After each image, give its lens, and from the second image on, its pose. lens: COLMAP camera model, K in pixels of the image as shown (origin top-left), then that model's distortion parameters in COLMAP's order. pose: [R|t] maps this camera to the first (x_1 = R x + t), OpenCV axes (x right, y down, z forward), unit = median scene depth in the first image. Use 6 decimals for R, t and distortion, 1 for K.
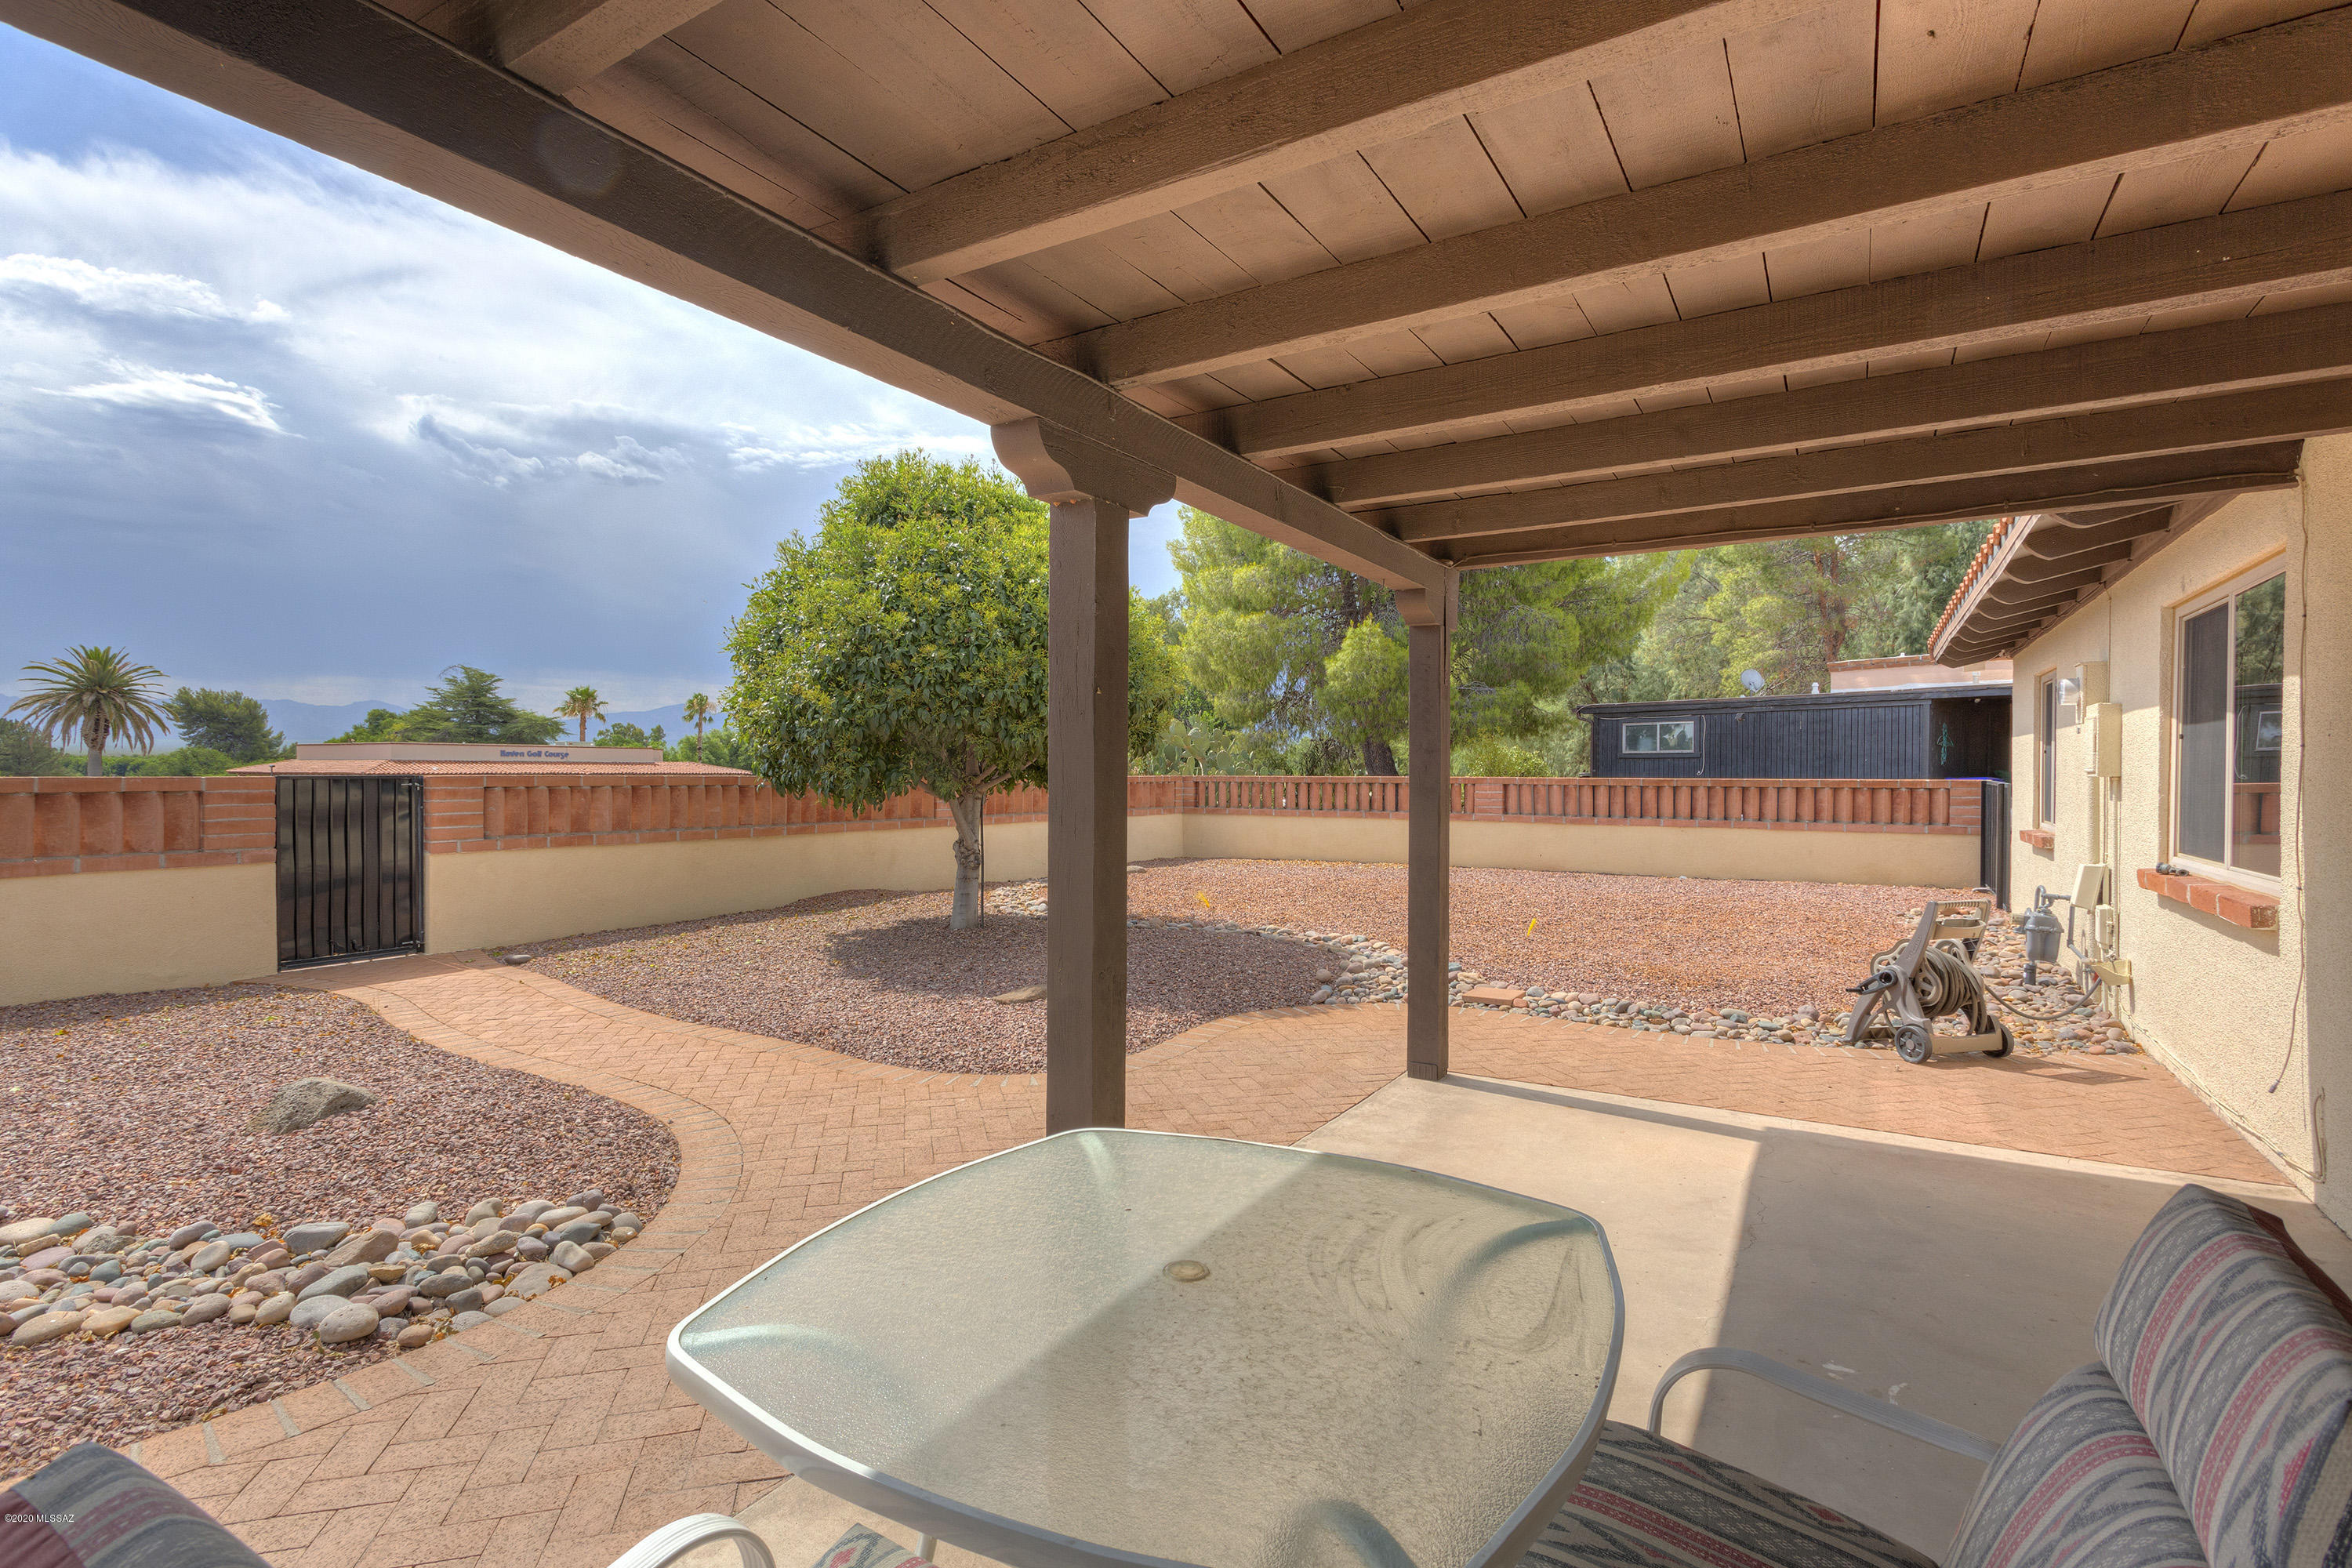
lens RADIAL K [[1104.4, 0, 1182.7], [0, 1104.4, 765.4], [0, 0, 1]] dist [-0.006091, -0.000922]
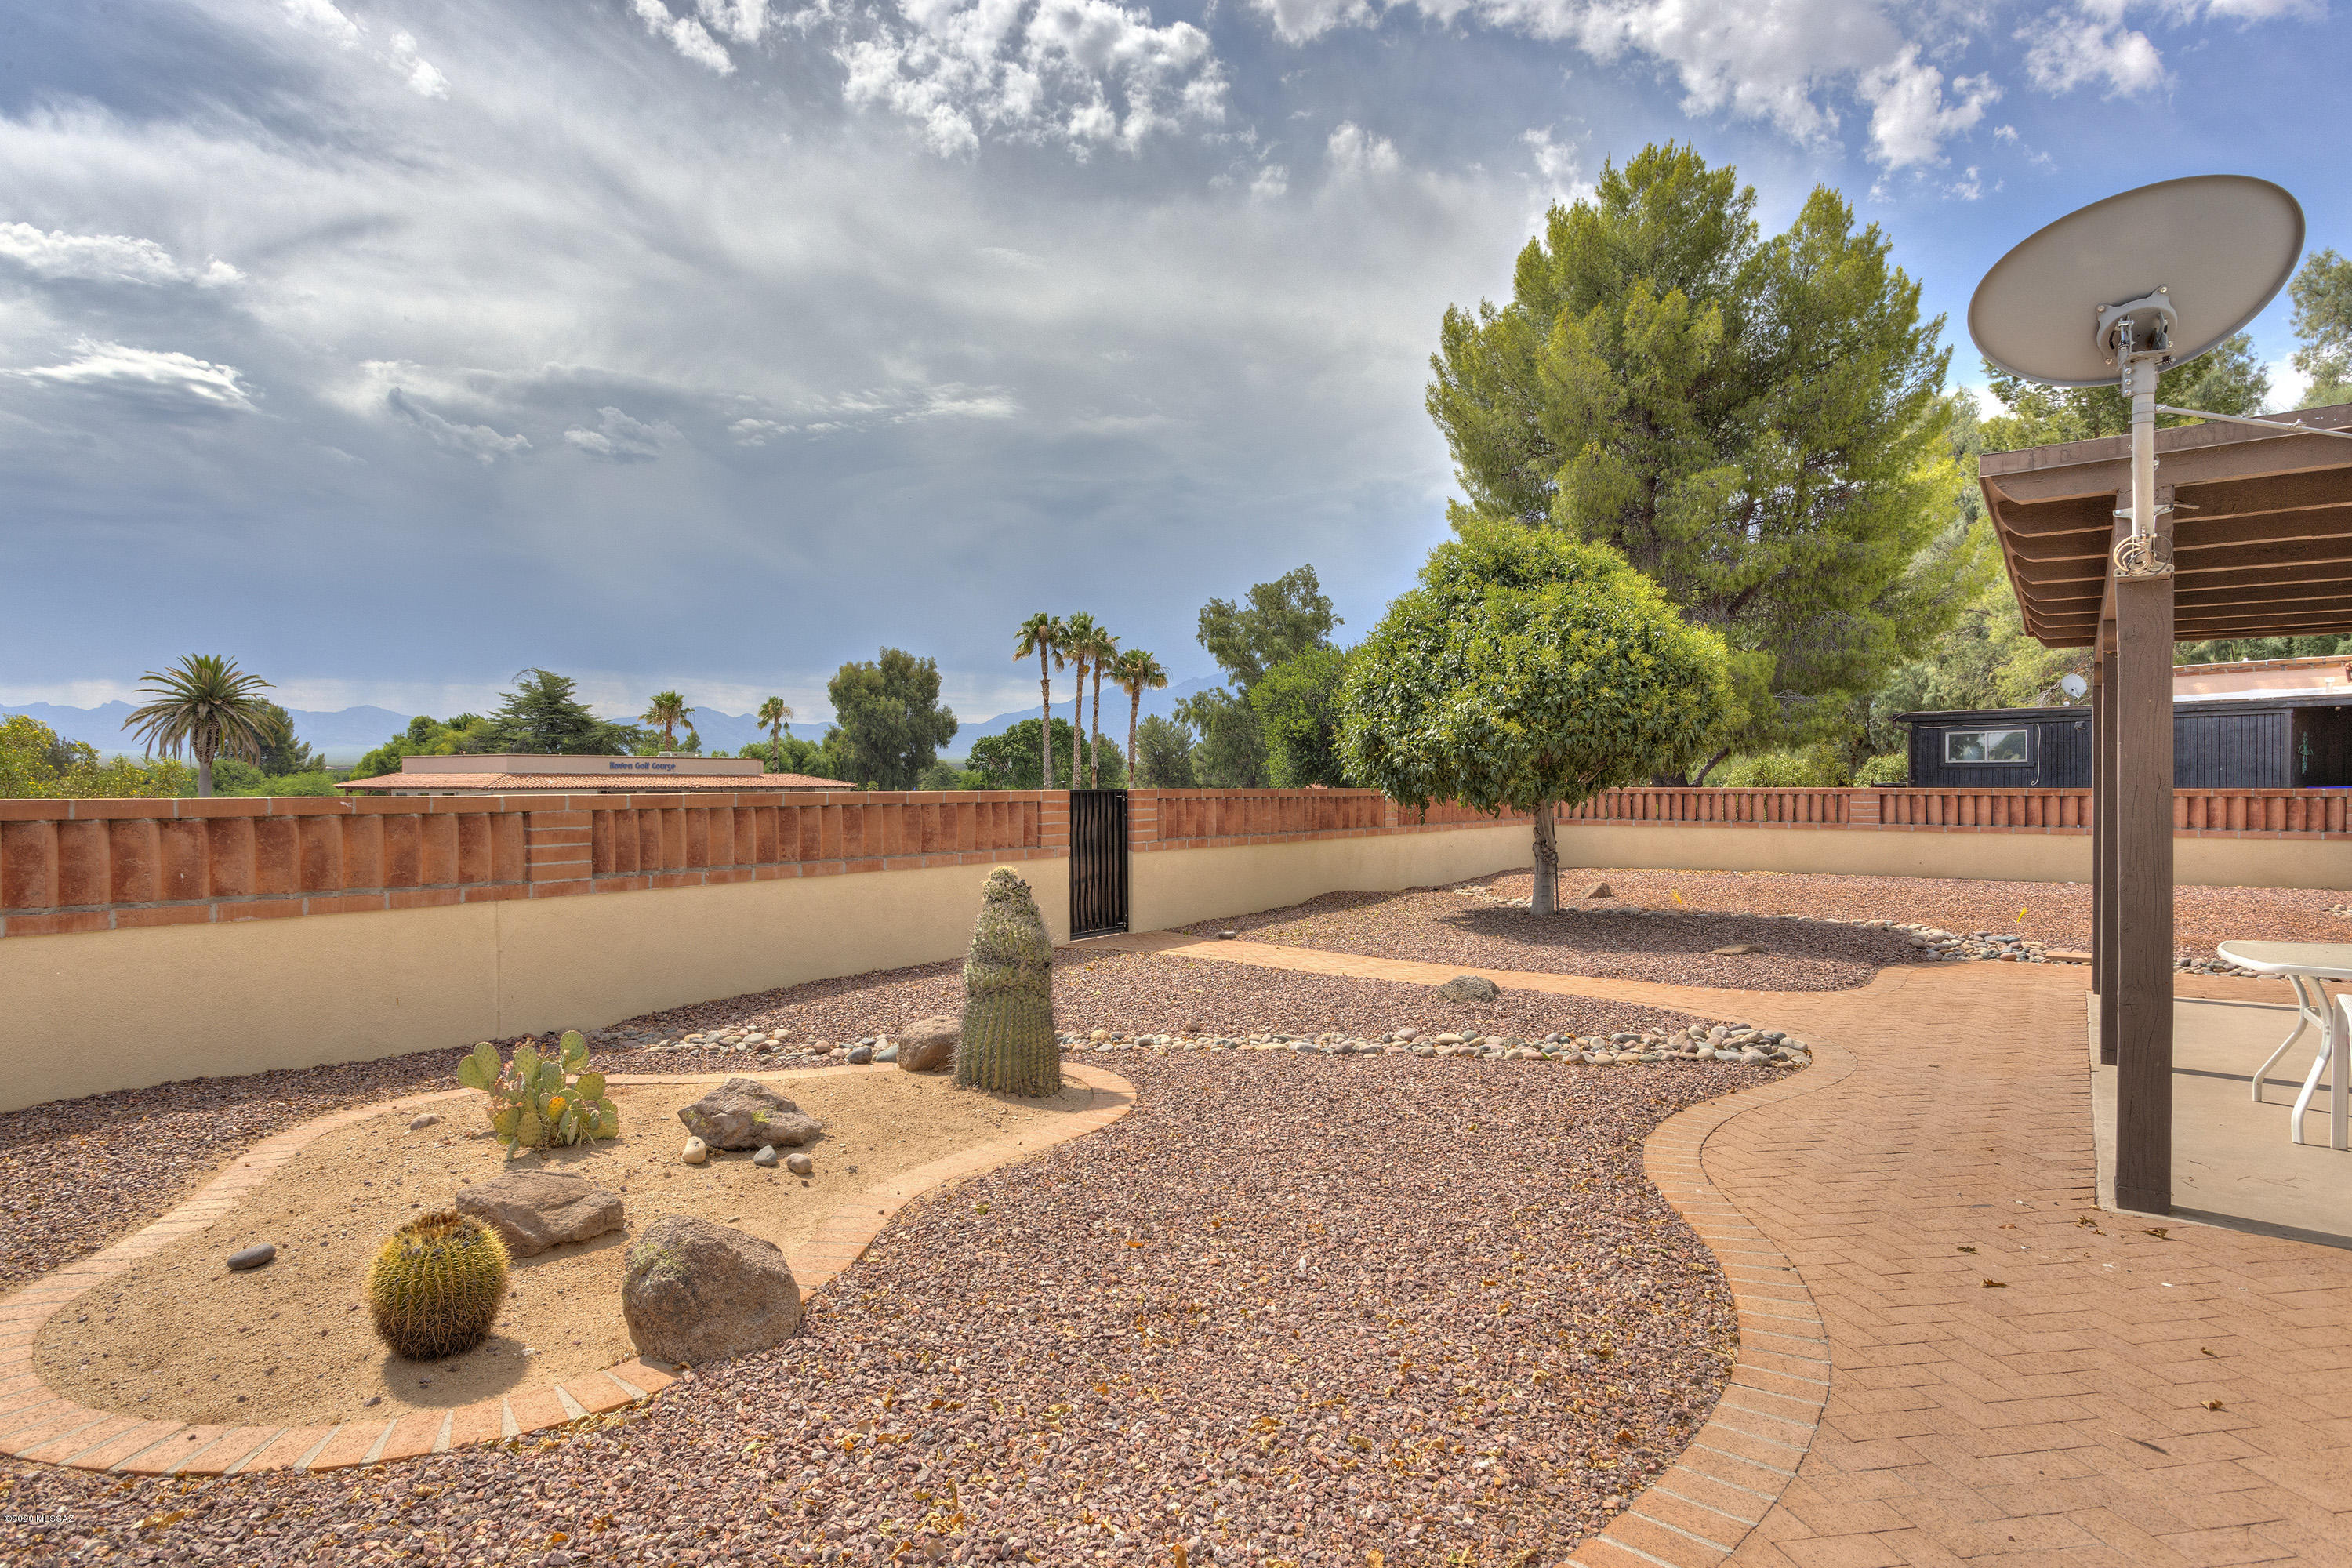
lens RADIAL K [[1292.8, 0, 1158.1], [0, 1292.8, 796.0], [0, 0, 1]] dist [-0.016824, 0.000569]
pose [[0.997804, -0.002674, -0.066175, -0.080039], [0.003797, 0.999851, 0.016858, -0.001143], [0.066120, -0.017072, 0.997666, -0.065634]]
